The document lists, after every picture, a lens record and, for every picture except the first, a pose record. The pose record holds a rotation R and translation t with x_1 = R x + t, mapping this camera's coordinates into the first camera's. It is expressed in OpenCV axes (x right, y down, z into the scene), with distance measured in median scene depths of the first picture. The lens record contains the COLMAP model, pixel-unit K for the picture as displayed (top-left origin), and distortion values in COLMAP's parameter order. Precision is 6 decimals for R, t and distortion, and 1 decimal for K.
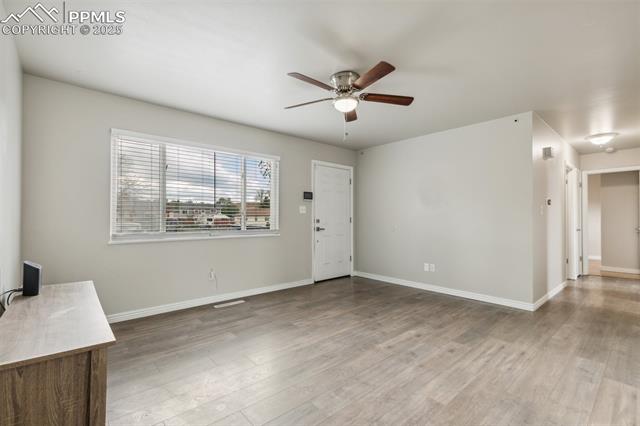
lens RADIAL K [[292.0, 0, 318.9], [0, 292.0, 213.2], [0, 0, 1]] dist [0.011034, 0.000614]
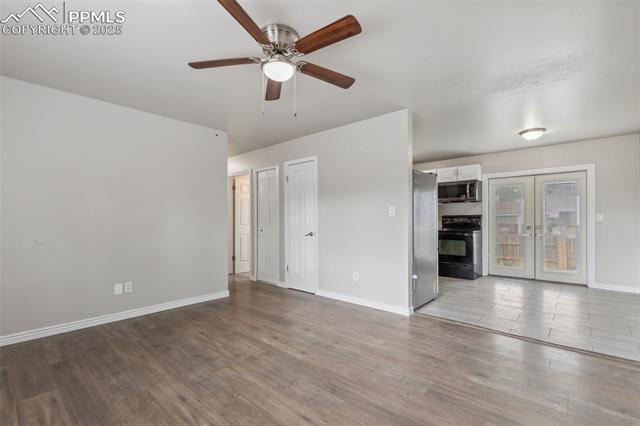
lens RADIAL K [[292.0, 0, 319.0], [0, 292.0, 212.8], [0, 0, 1]] dist [0.011034, 0.000614]
pose [[-0.121330, 0.022121, 0.992366, -0.538168], [-0.016836, 0.999562, -0.024340, 0.008928], [-0.992469, -0.019661, -0.120905, 0.774750]]
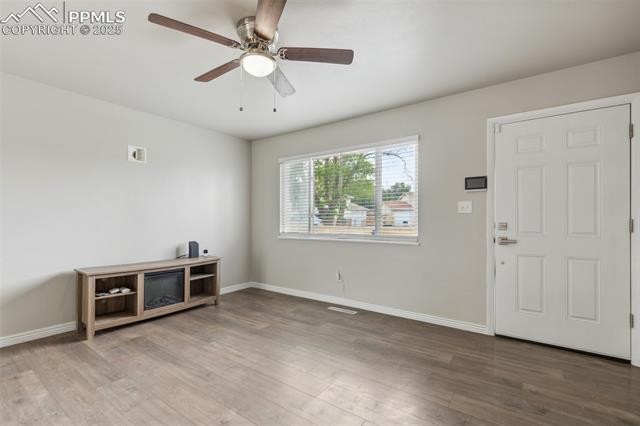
lens RADIAL K [[292.0, 0, 316.8], [0, 292.0, 216.4], [0, 0, 1]] dist [0.011034, 0.000614]
pose [[0.210401, -0.012398, -0.977537, 0.662515], [0.017506, 0.999807, -0.008913, 0.009961], [0.977458, -0.015238, 0.210577, 0.771173]]
